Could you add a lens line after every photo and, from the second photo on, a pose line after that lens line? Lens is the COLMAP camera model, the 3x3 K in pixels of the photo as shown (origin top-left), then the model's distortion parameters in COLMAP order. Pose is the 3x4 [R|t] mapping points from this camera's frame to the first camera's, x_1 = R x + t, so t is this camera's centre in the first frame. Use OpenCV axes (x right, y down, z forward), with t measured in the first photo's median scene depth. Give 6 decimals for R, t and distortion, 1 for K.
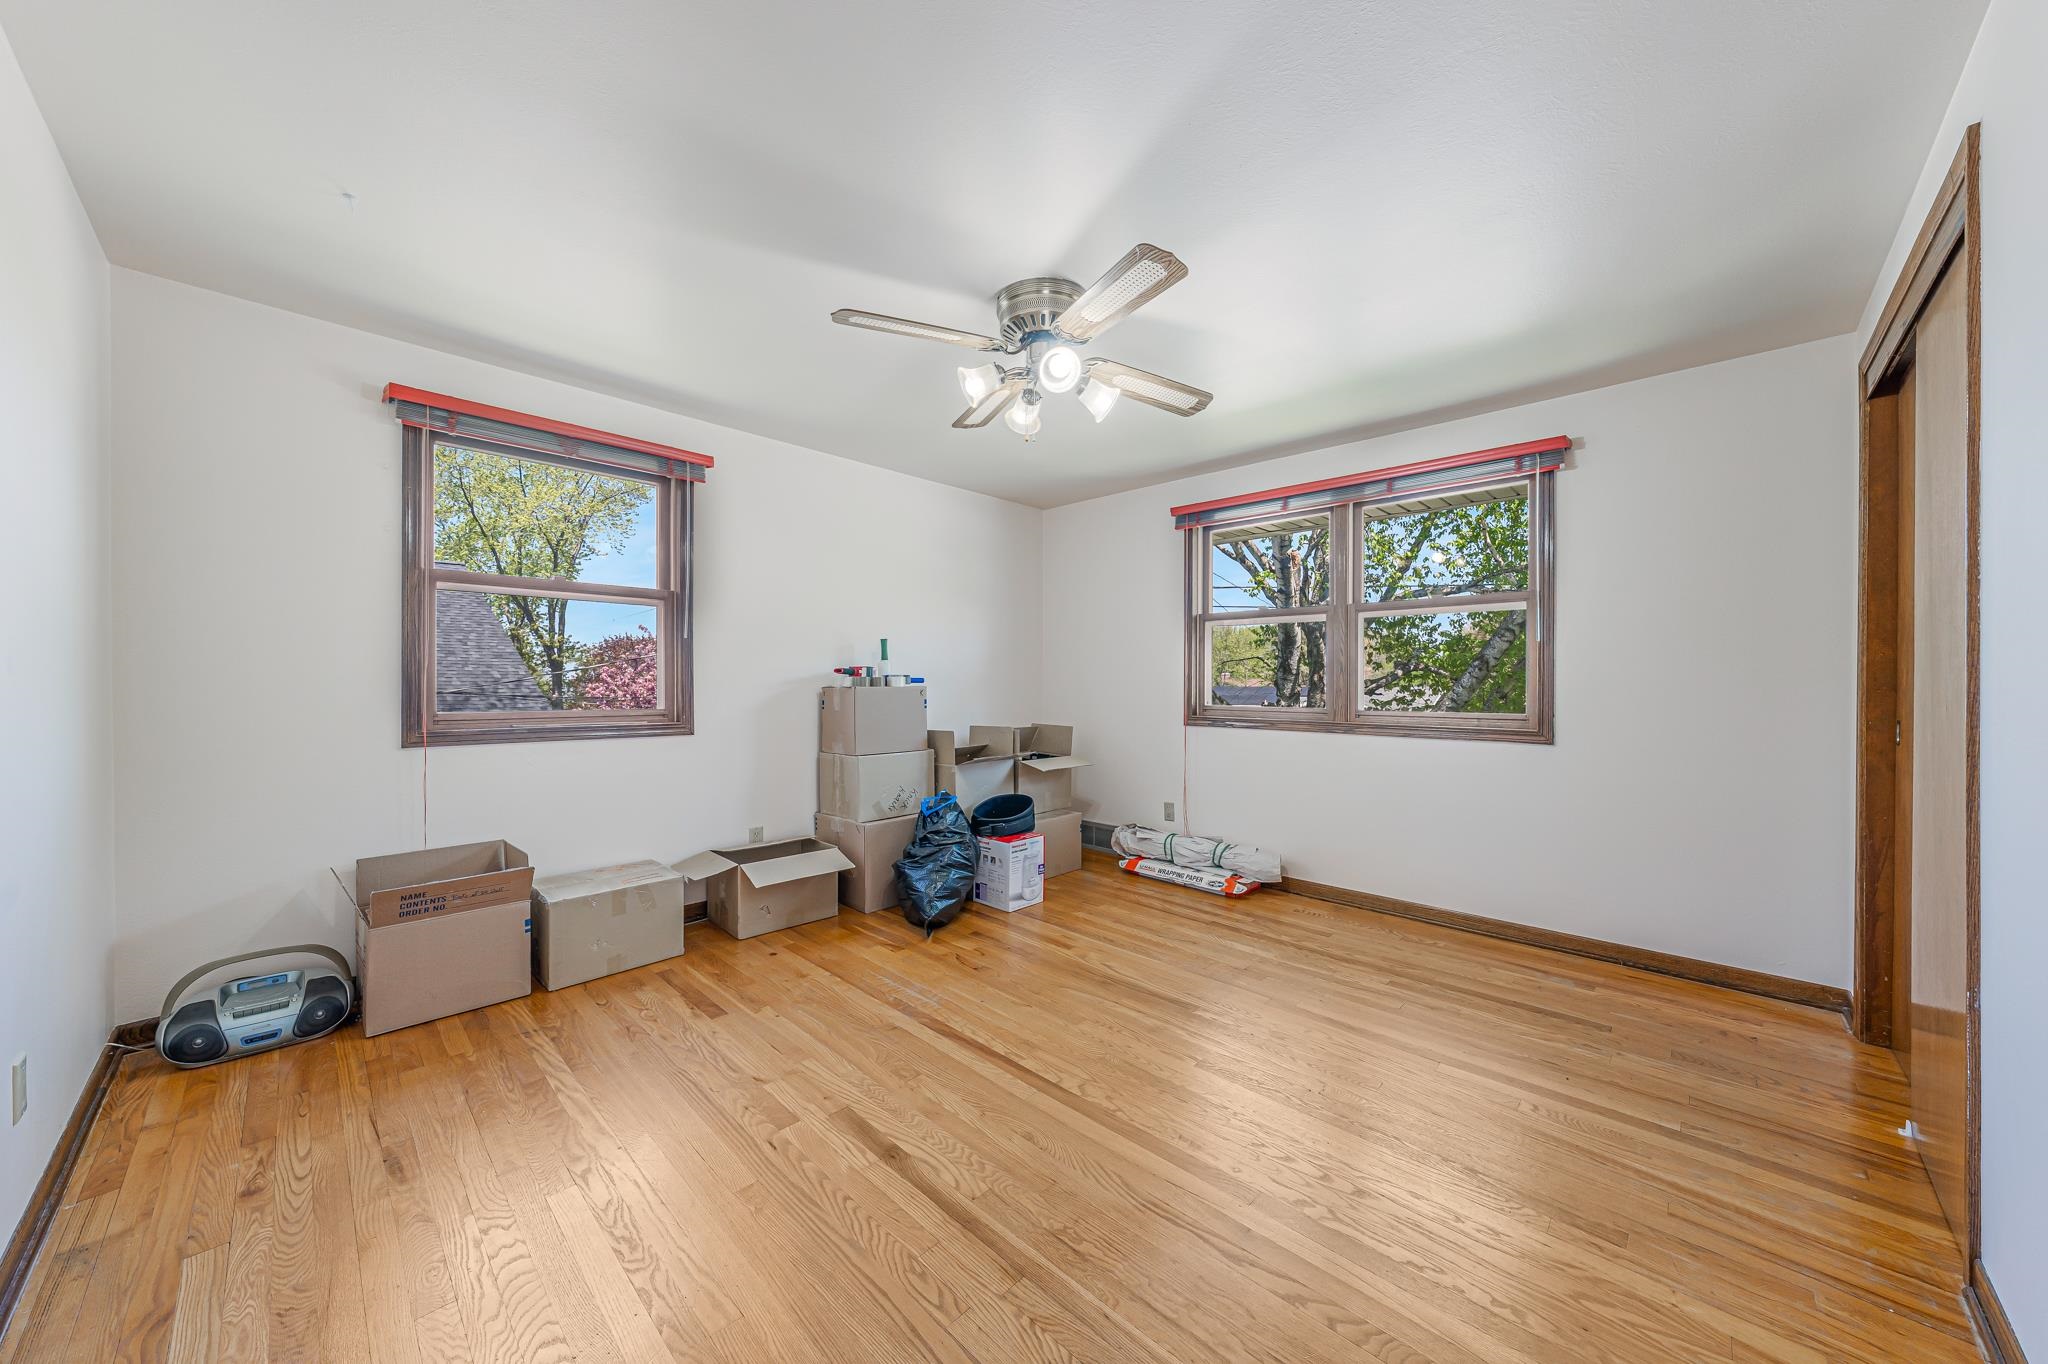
lens RADIAL K [[716.4, 0, 1019.8], [0, 716.4, 685.2], [0, 0, 1]] dist [-0.000909, -0.000092]
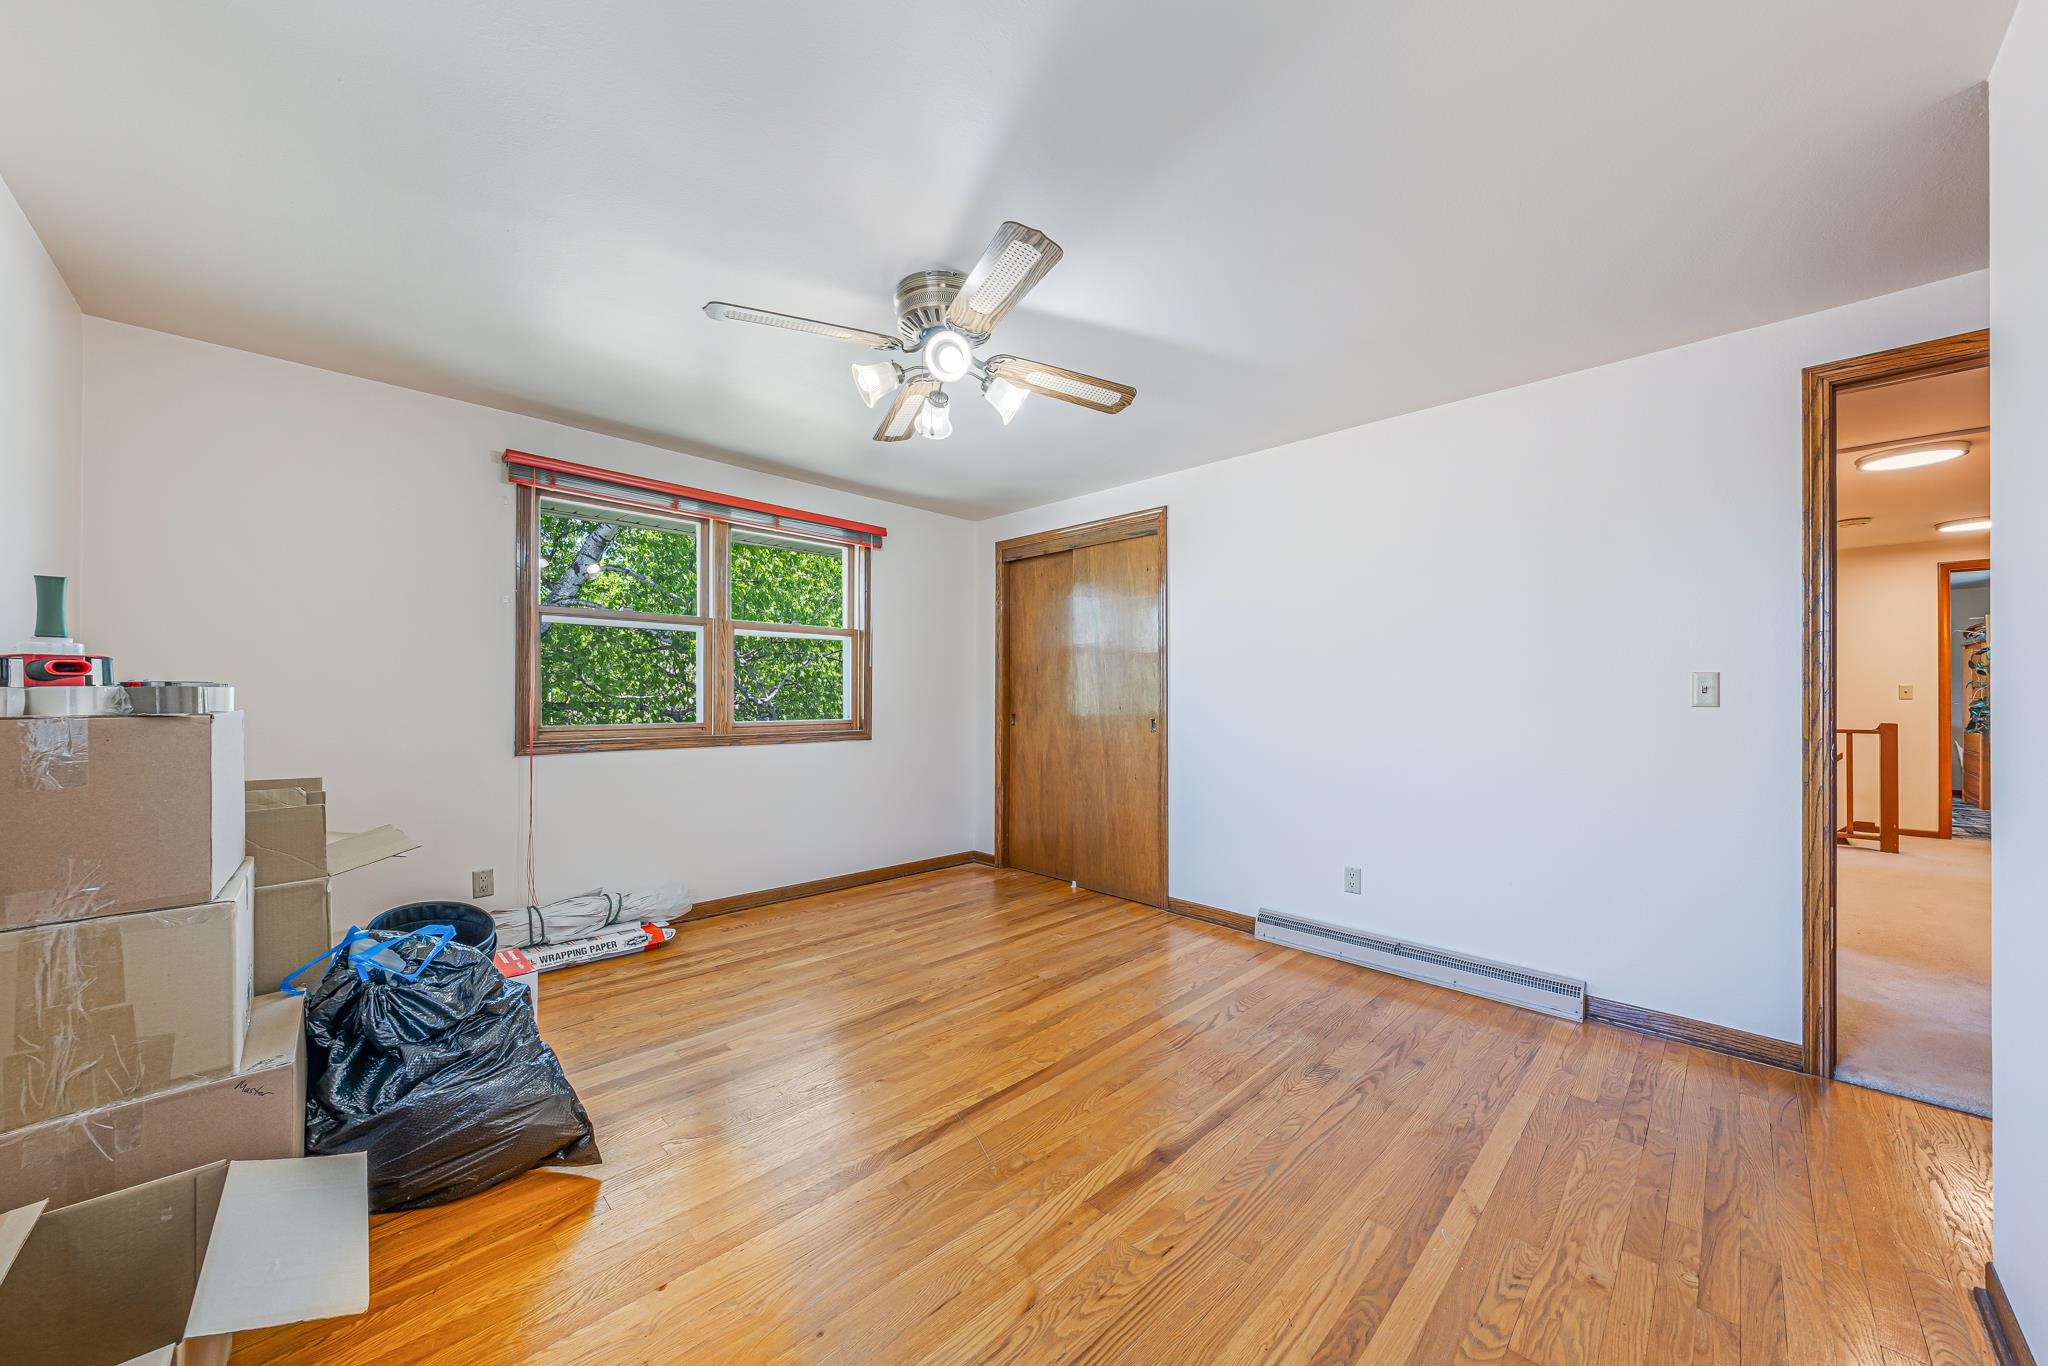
lens RADIAL K [[716.4, 0, 1041.8], [0, 716.4, 690.4], [0, 0, 1]] dist [-0.000909, -0.000092]
pose [[0.007284, 0.001645, 0.999972, -0.658629], [0.000939, 0.999998, -0.001652, -0.011414], [-0.999973, 0.000951, 0.007282, 0.628503]]
